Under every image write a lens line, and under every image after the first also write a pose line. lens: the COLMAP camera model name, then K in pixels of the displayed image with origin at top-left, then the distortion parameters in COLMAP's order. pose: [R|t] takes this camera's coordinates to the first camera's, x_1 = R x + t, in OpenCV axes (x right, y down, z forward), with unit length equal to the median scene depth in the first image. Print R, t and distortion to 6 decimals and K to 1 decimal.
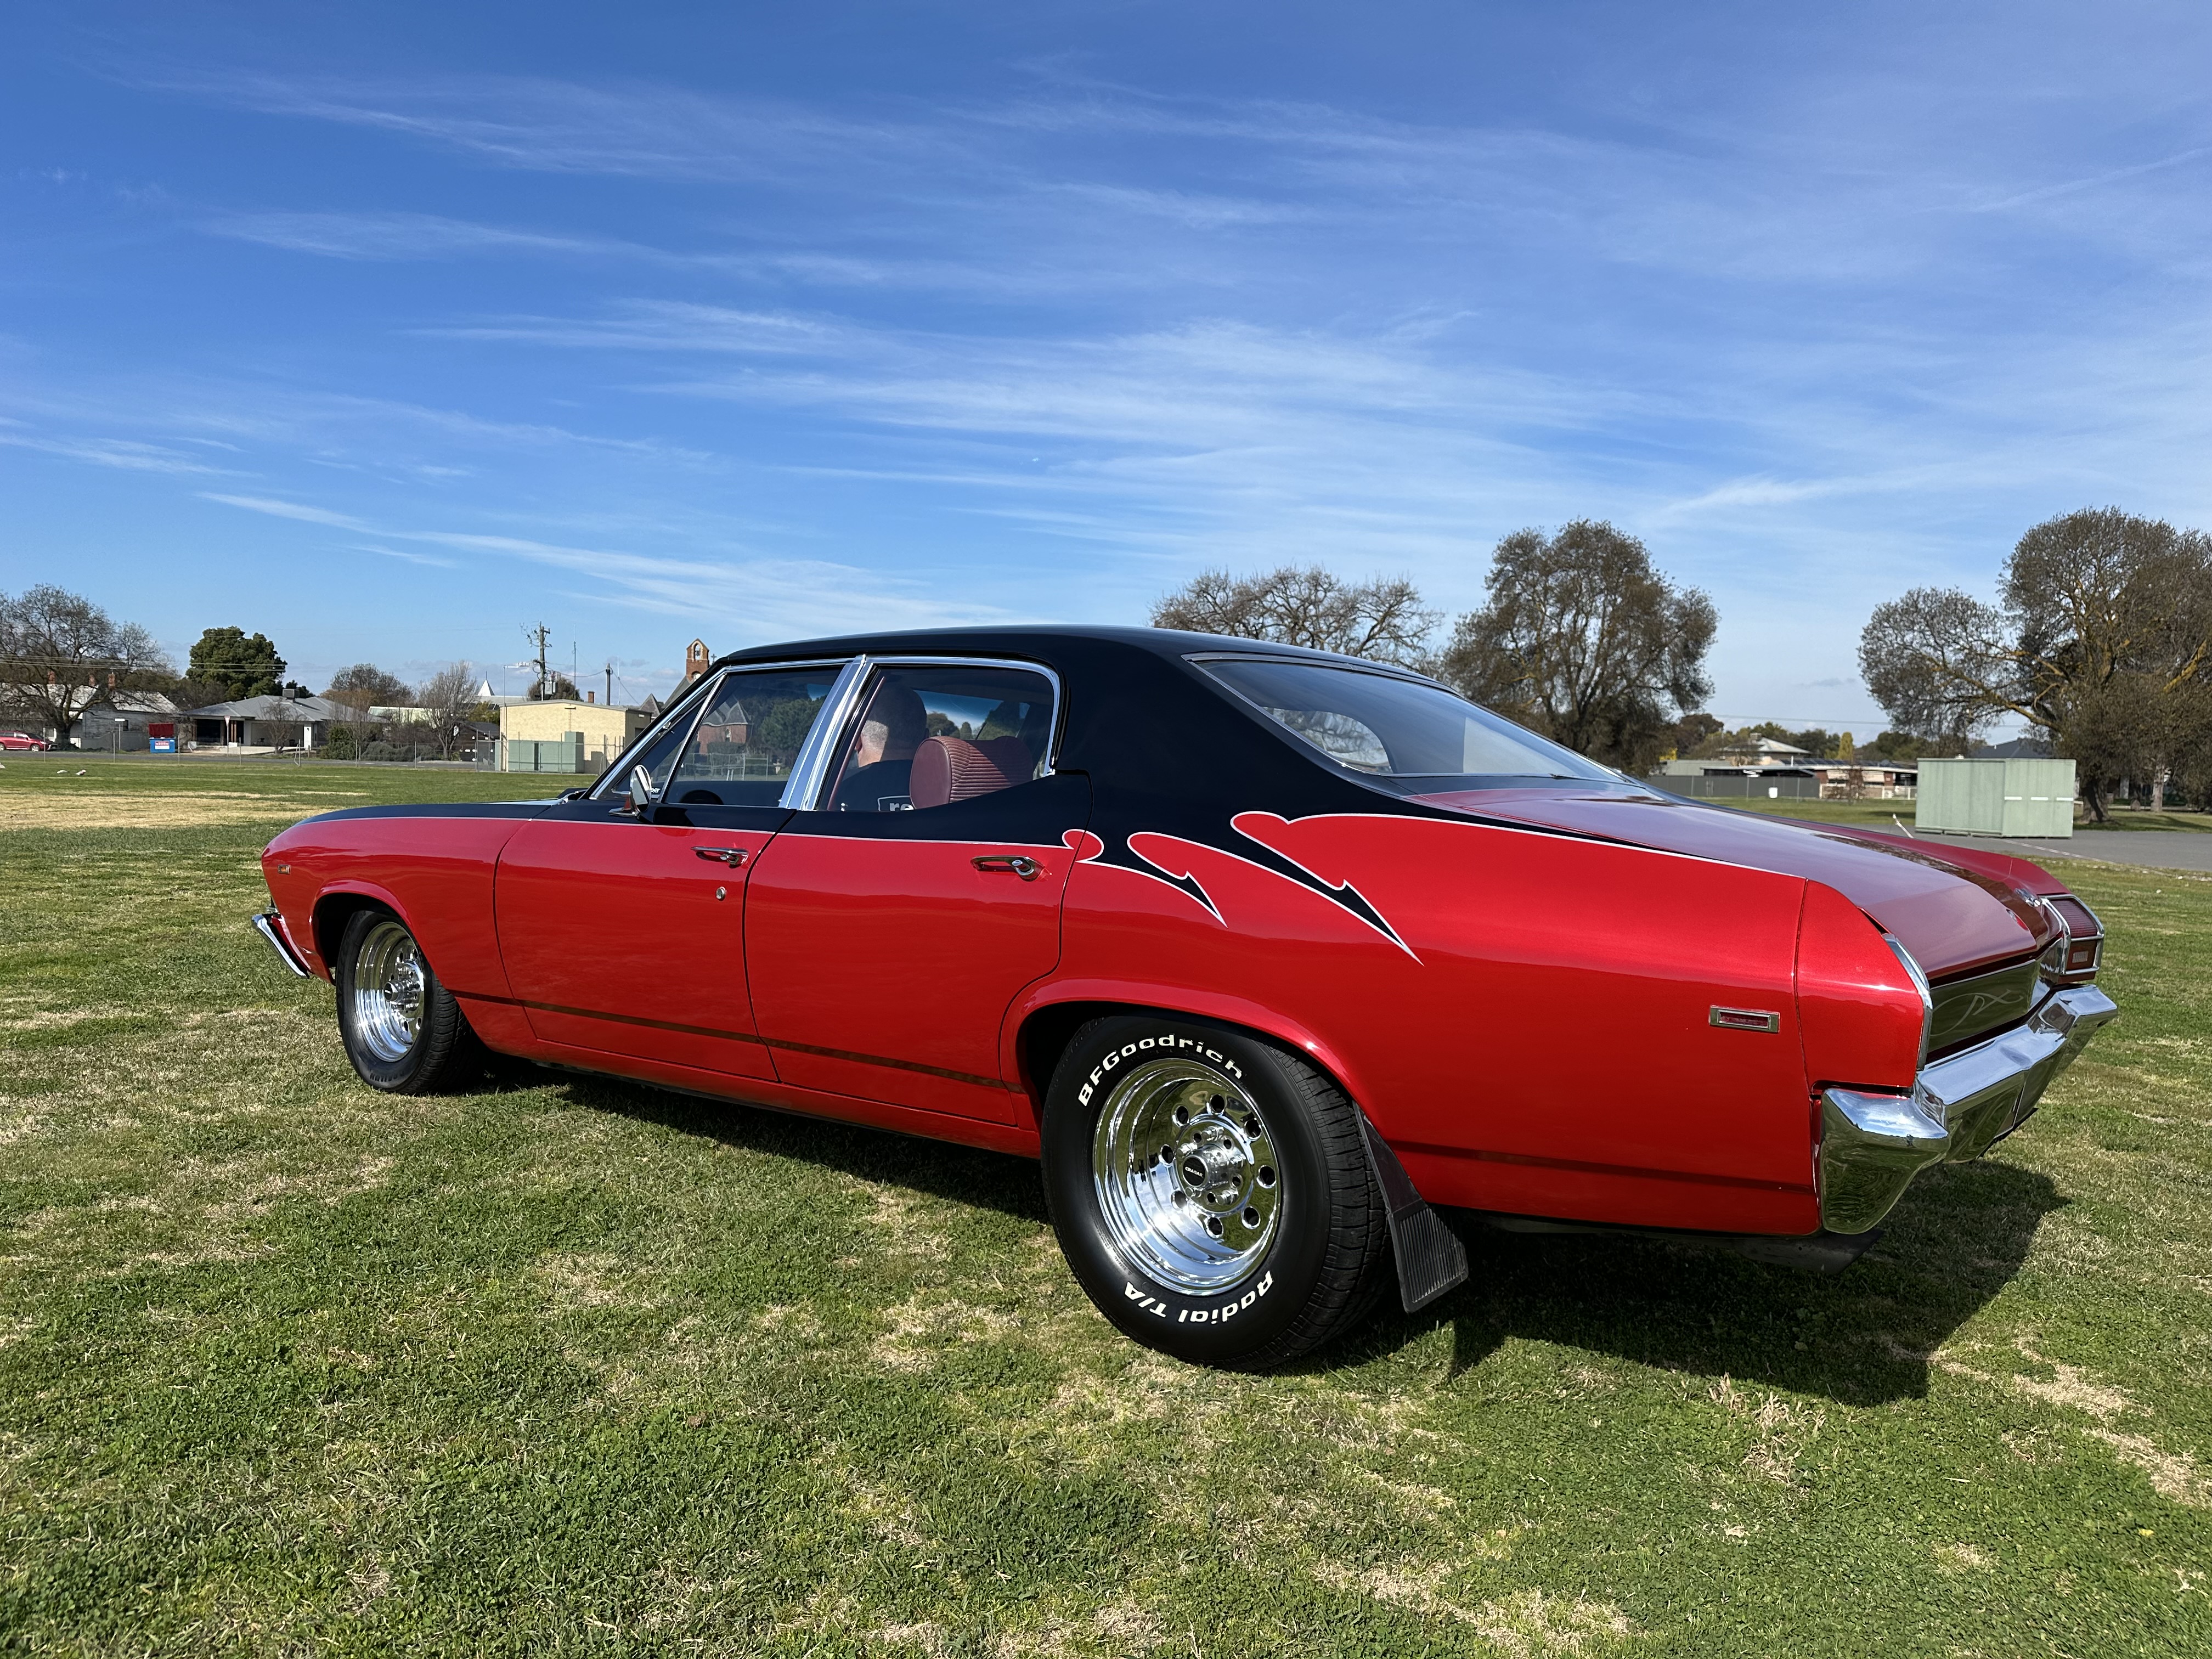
lens RADIAL K [[1569.6, 0, 1156.3], [0, 1569.6, 817.4], [0, 0, 1]] dist [0.066202, -0.095506]
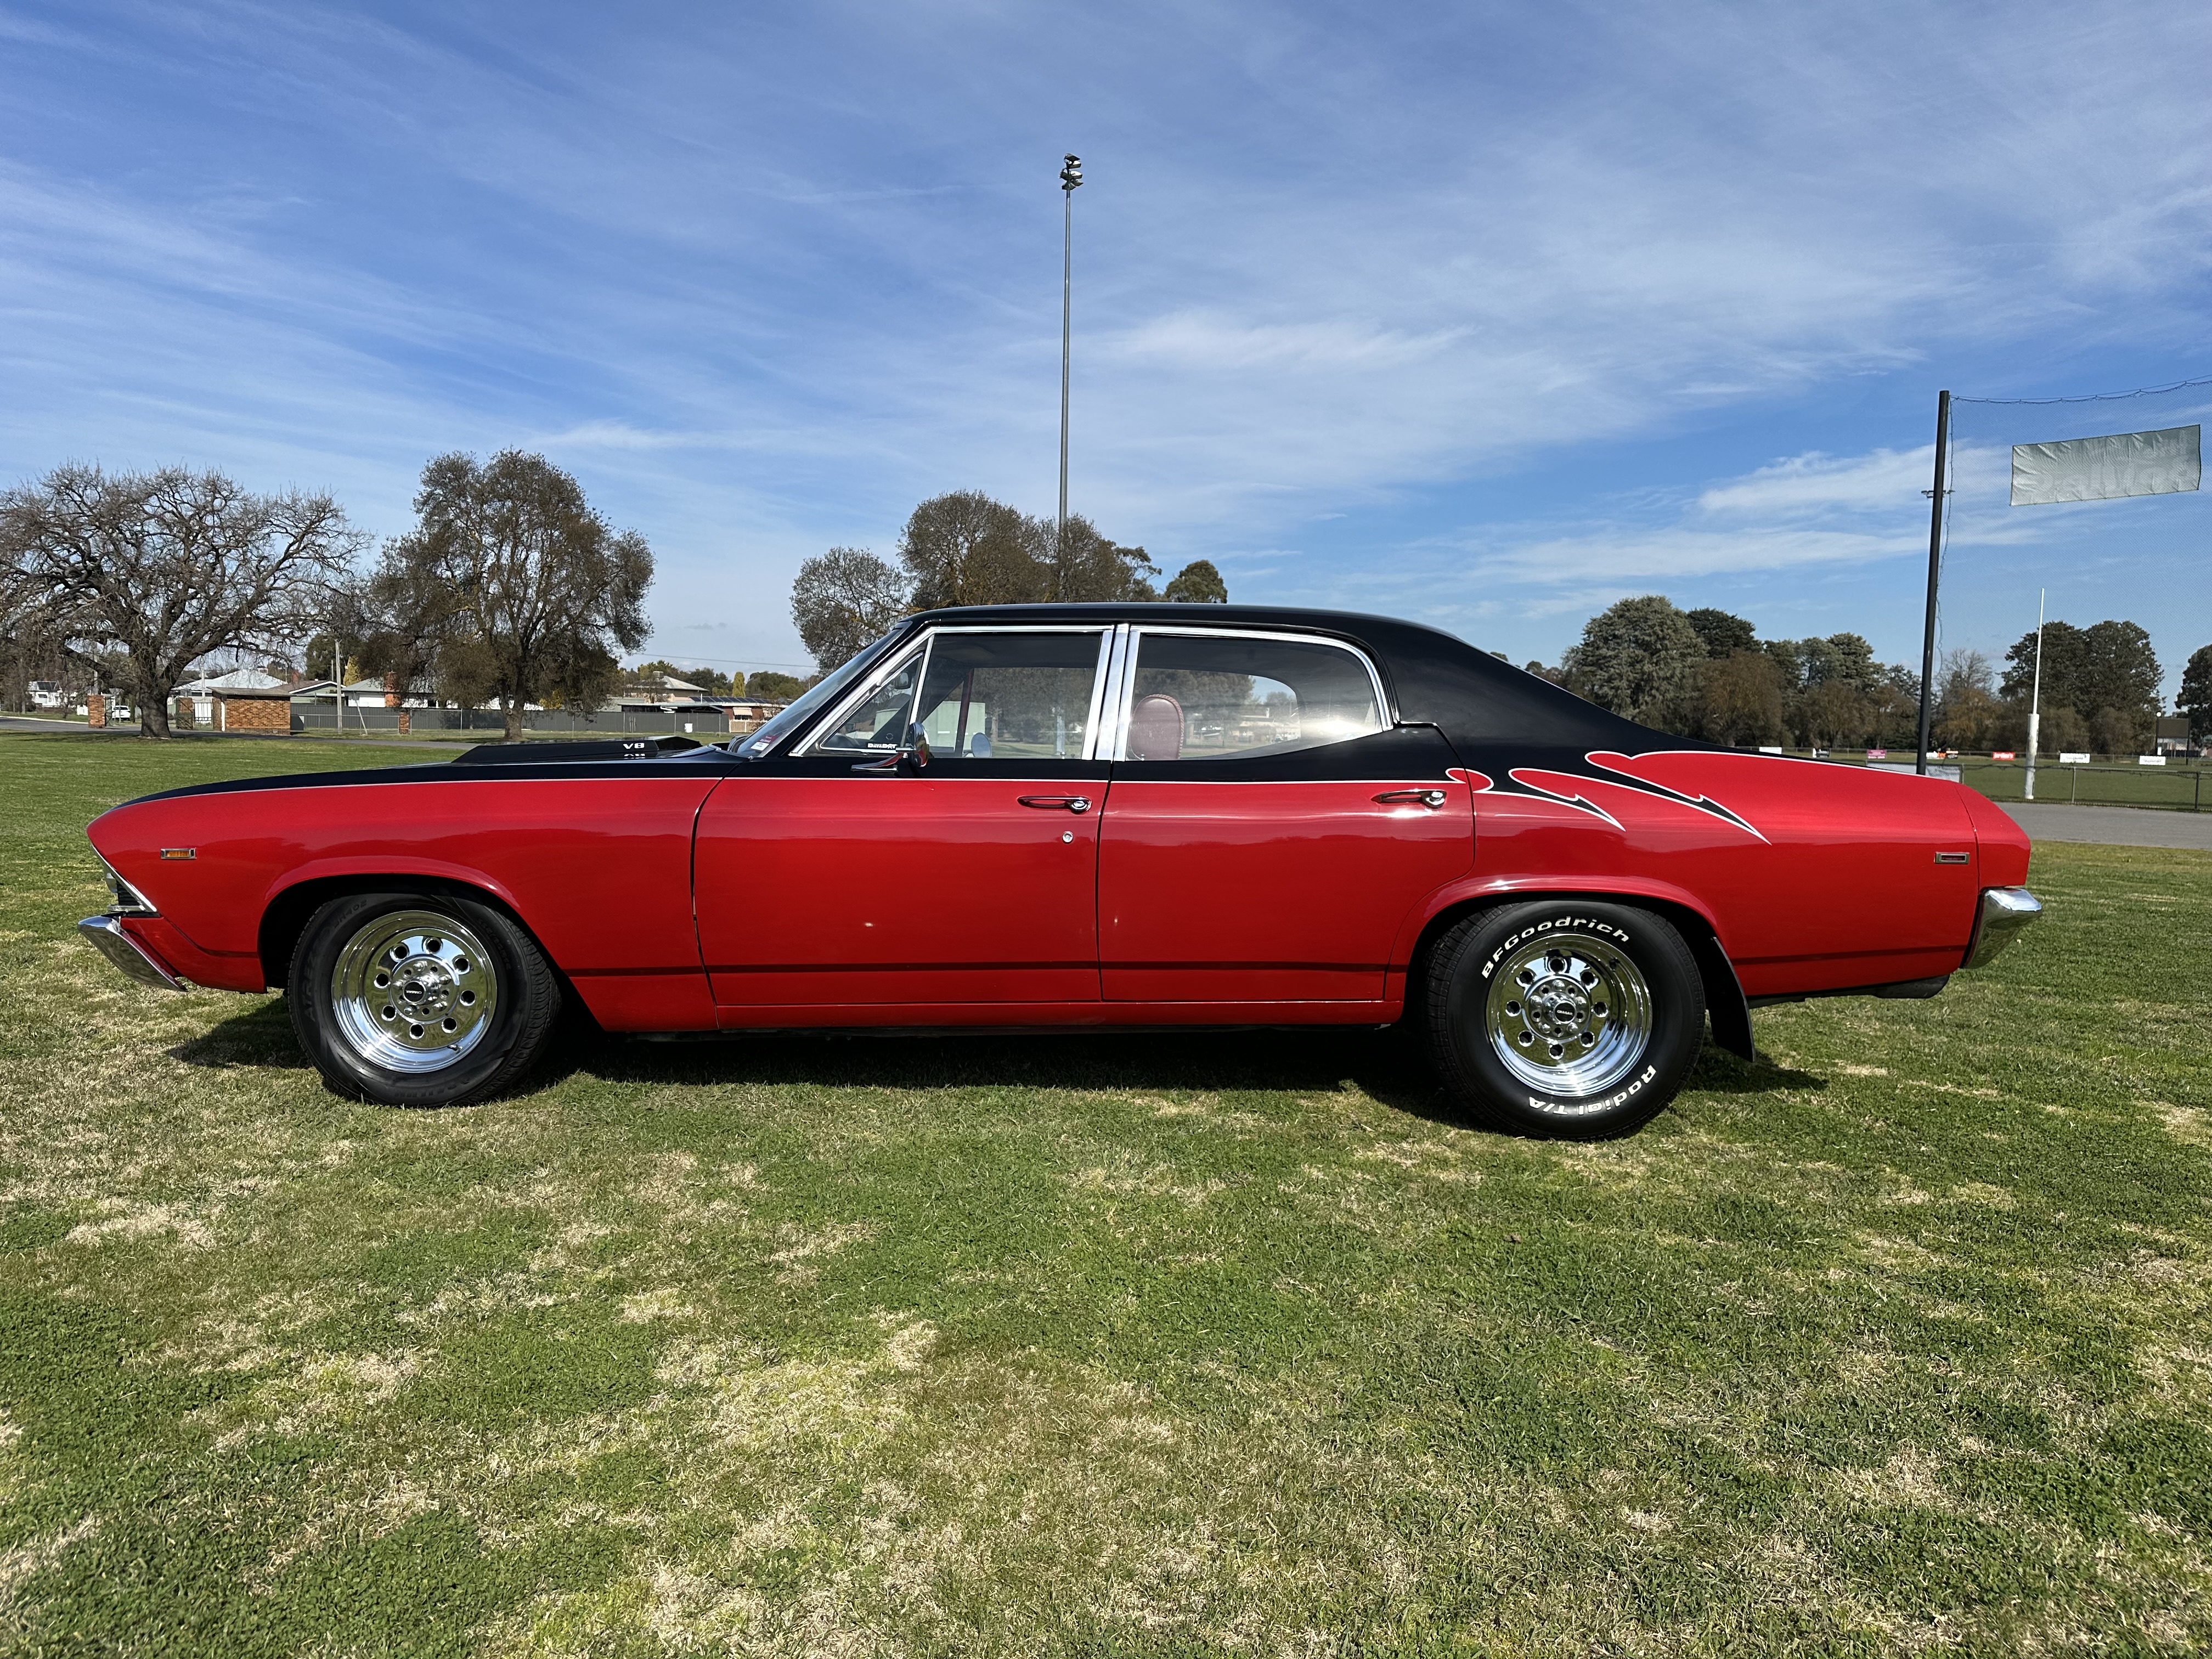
lens RADIAL K [[1587.7, 0, 1072.1], [0, 1587.7, 861.3], [0, 0, 1]] dist [-0.037427, -0.005820]
pose [[0.763063, -0.054554, 0.644018, -0.109254], [0.009690, 0.997285, 0.072999, -0.001676], [-0.646252, -0.049462, 0.761520, 0.018934]]
